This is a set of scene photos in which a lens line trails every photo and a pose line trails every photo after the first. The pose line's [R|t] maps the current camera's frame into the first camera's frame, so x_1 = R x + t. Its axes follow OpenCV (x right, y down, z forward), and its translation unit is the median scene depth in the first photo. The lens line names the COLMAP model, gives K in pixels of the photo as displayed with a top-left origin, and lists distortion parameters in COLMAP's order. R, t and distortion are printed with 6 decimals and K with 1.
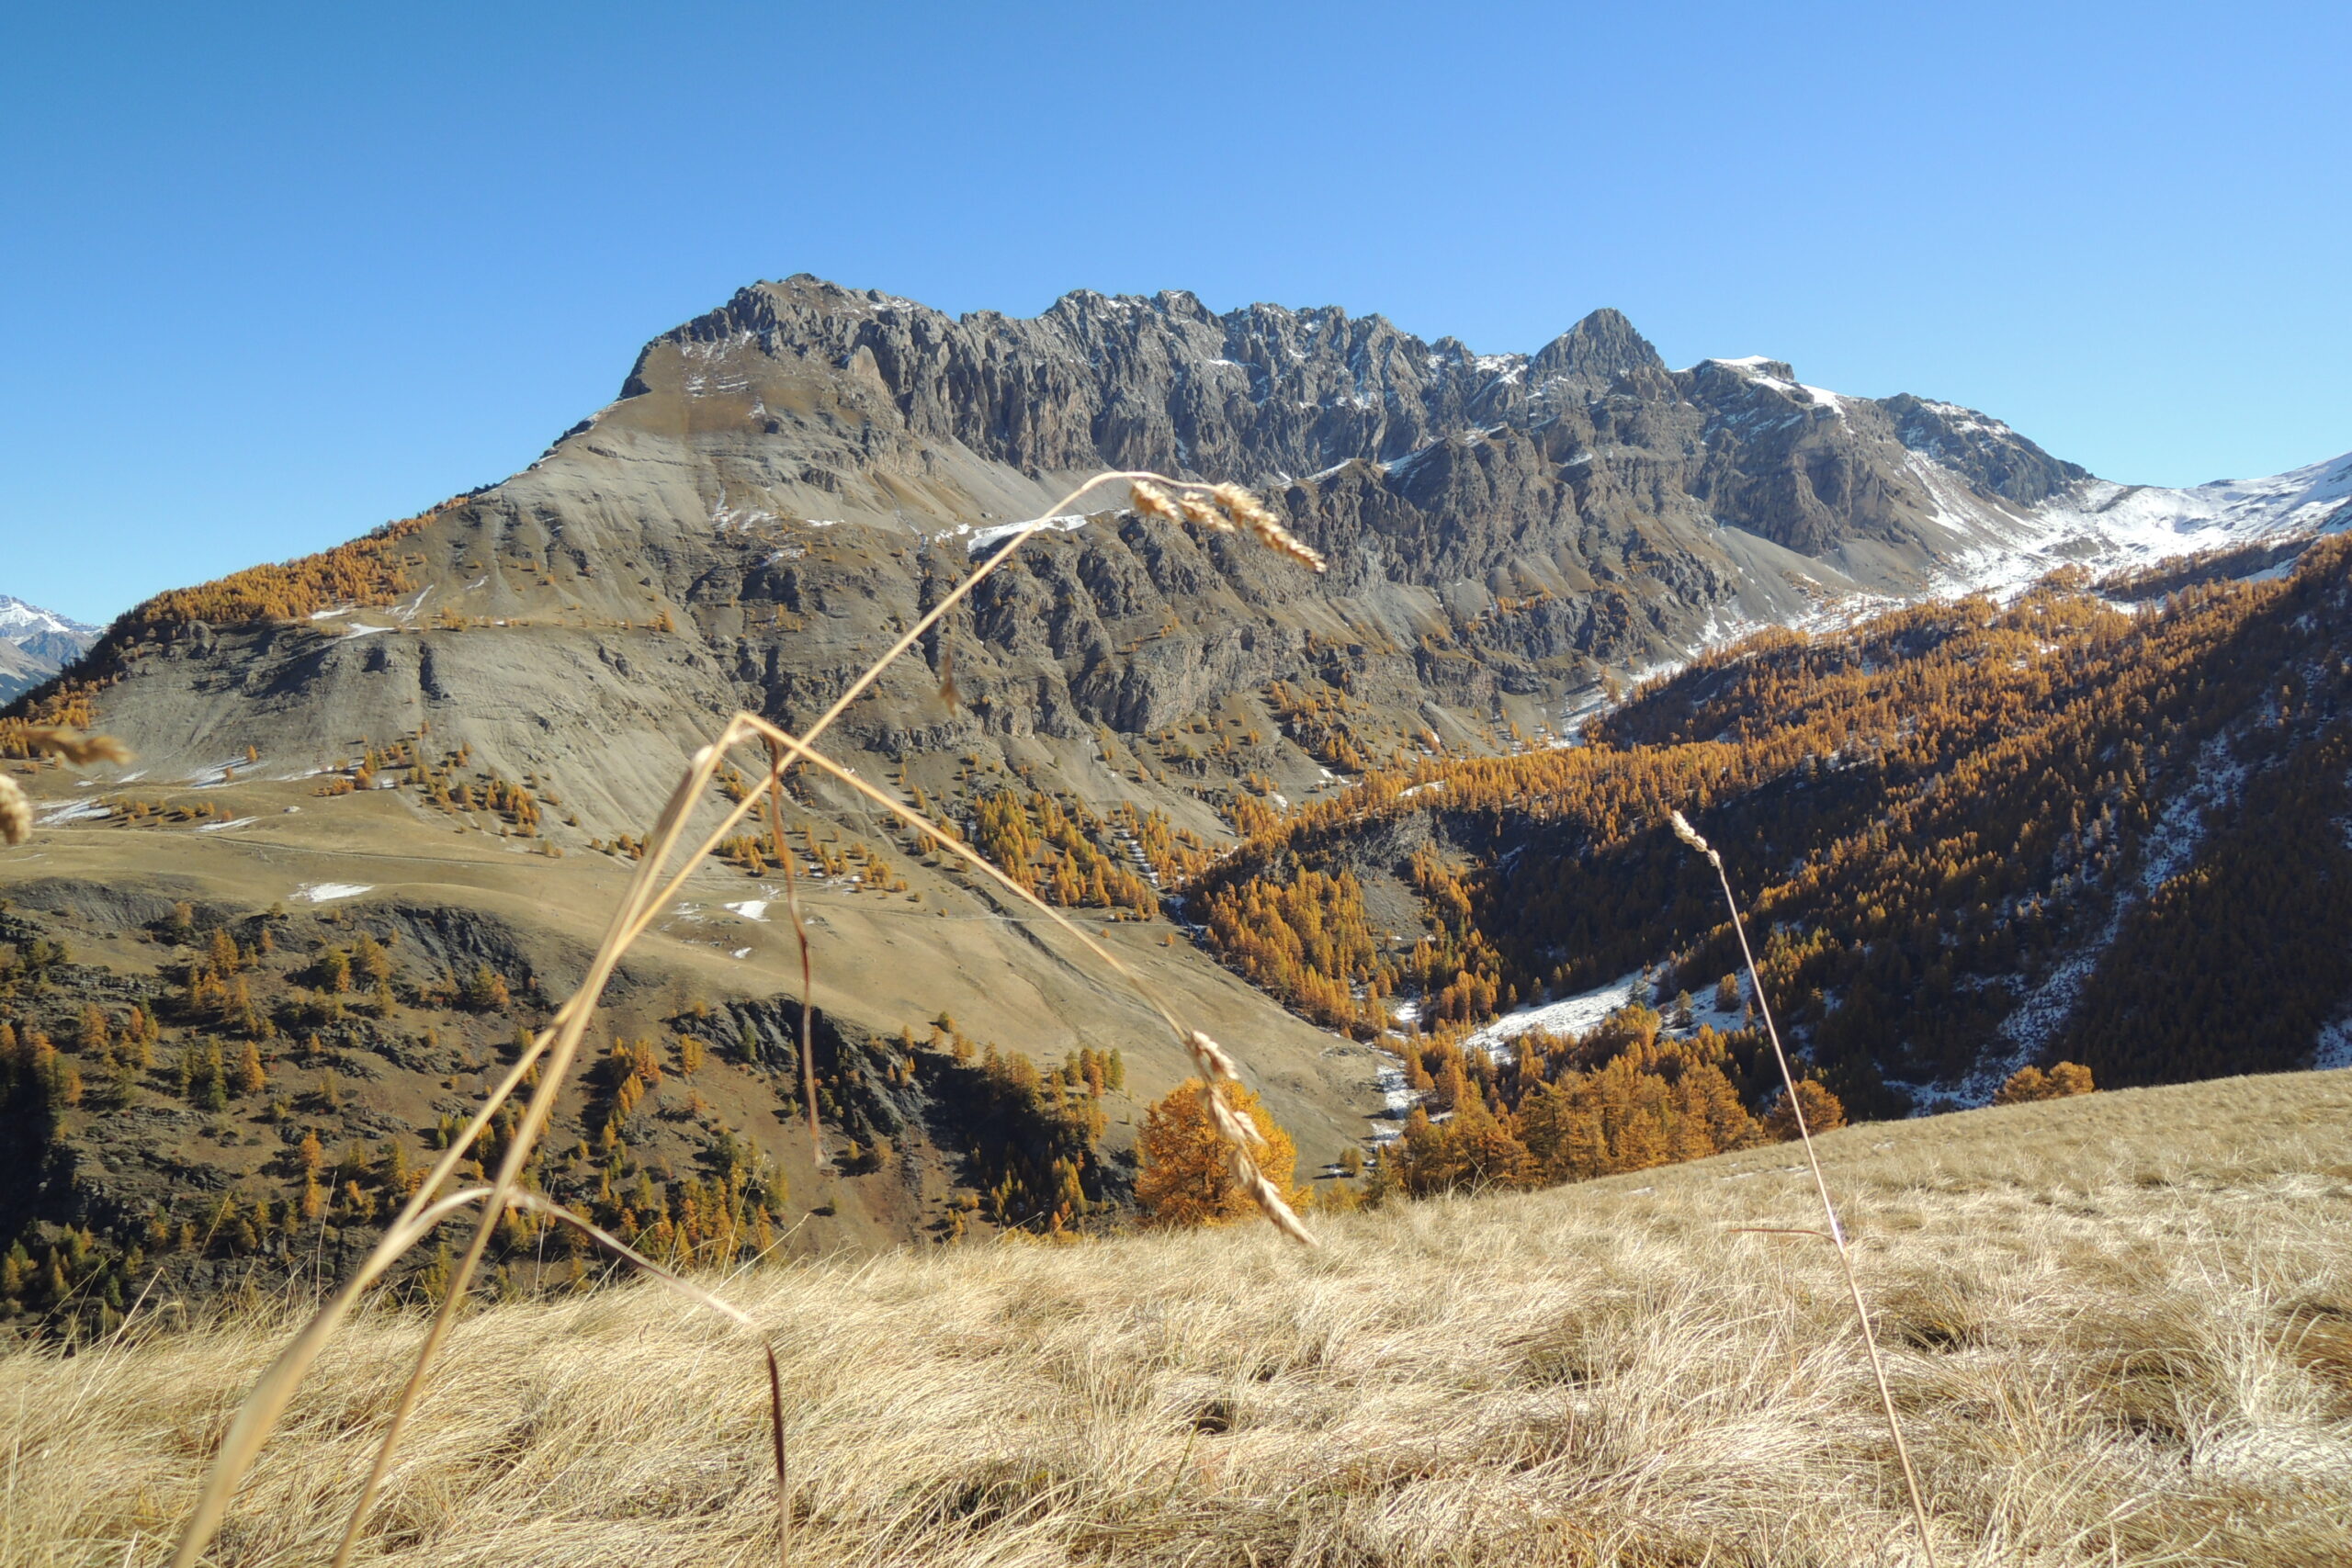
lens RADIAL K [[1736.4, 0, 1176.0], [0, 1736.4, 784.0], [0, 0, 1]] dist [-0.041651, 0.001091]
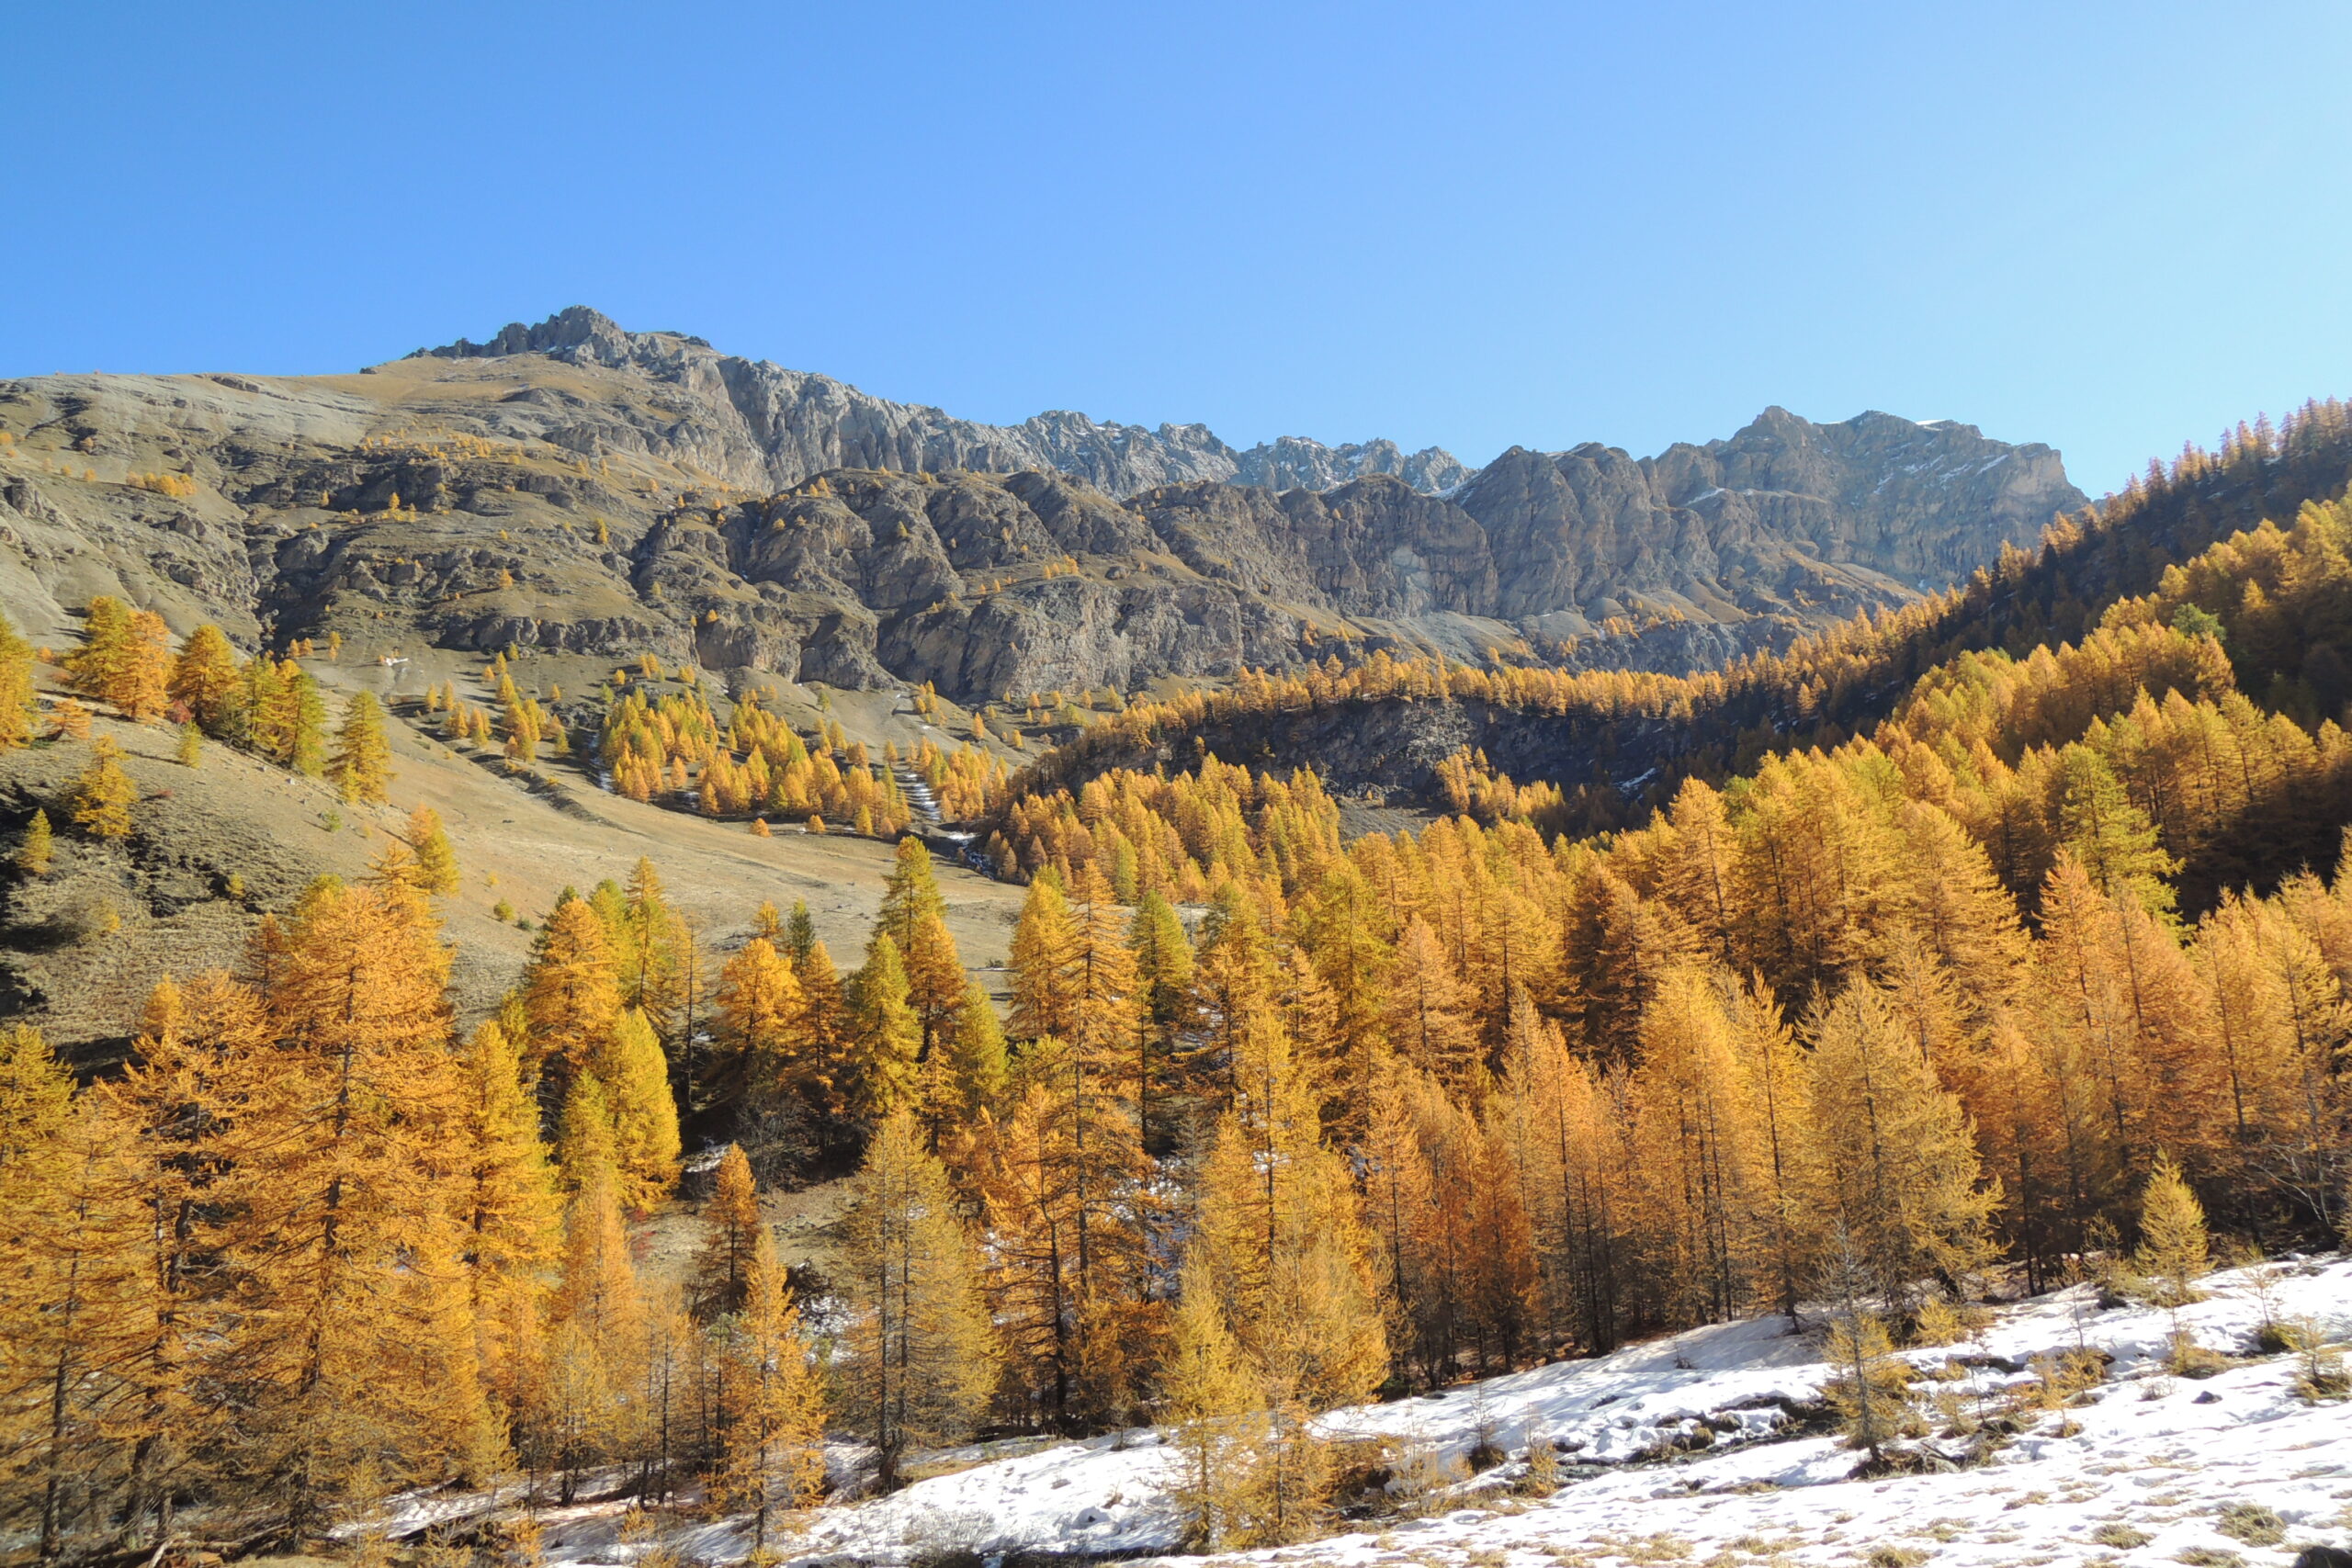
lens RADIAL K [[1736.4, 0, 1176.0], [0, 1736.4, 784.0], [0, 0, 1]] dist [-0.041651, 0.001091]
pose [[0.995262, -0.056482, -0.079142, 0.080672], [0.033234, 0.962563, -0.269012, 0.150521], [0.091373, 0.265107, 0.959880, 0.410853]]
